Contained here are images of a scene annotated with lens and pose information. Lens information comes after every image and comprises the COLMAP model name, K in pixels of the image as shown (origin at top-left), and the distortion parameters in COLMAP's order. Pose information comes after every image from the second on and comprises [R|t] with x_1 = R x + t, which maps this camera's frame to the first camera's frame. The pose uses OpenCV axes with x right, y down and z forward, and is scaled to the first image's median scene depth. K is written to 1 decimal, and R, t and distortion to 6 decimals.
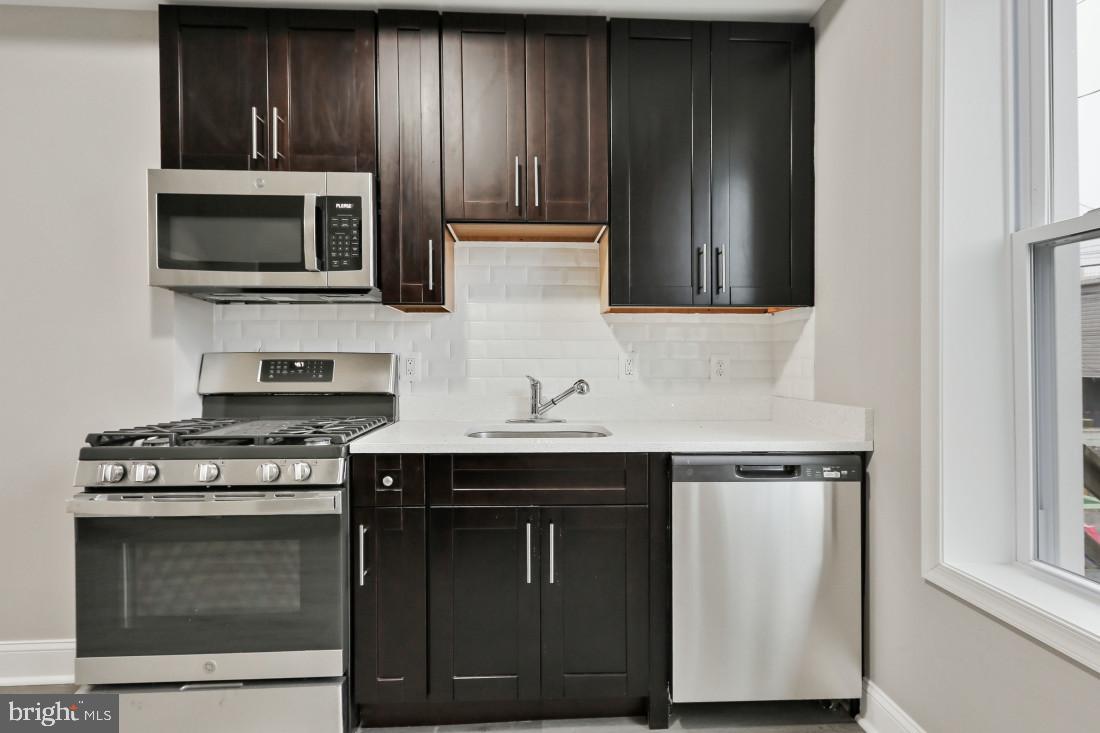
lens RADIAL K [[509.8, 0, 549.3], [0, 509.8, 363.8], [0, 0, 1]] dist [0.002275, 0.000164]
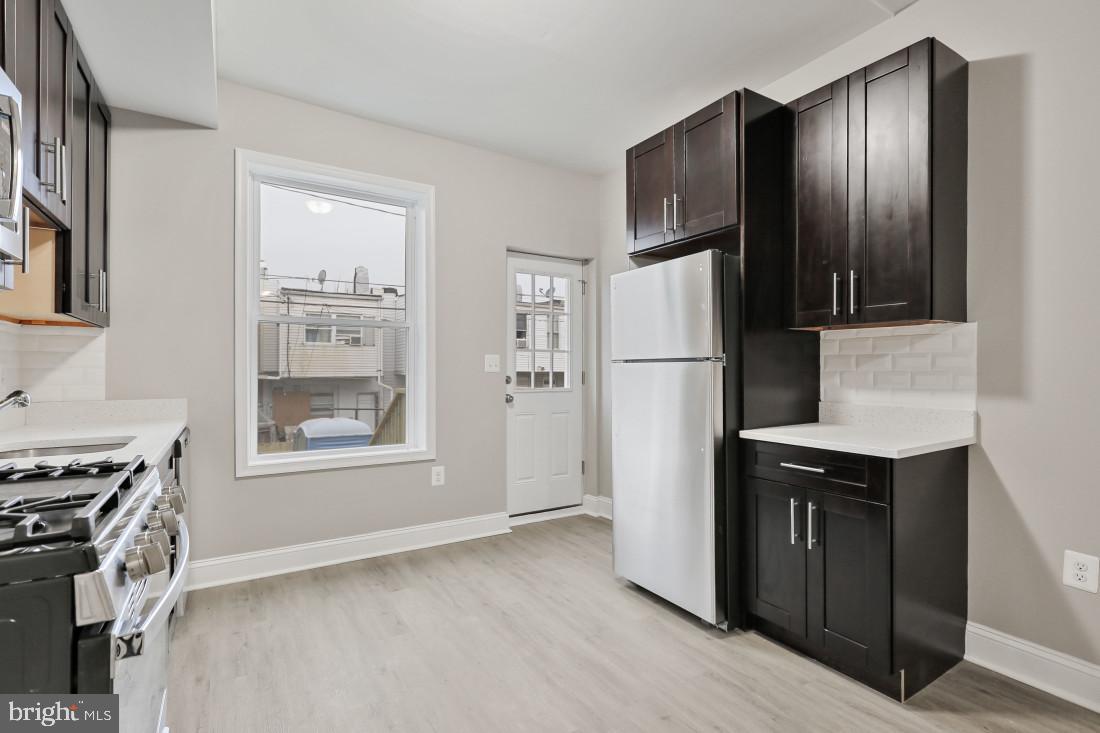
lens RADIAL K [[509.8, 0, 549.3], [0, 509.8, 363.8], [0, 0, 1]] dist [0.002275, 0.000164]
pose [[-0.497753, 0.013040, 0.867221, -1.251227], [0.003780, 0.999910, -0.012865, -0.000115], [-0.867310, -0.003126, -0.497758, 0.710652]]
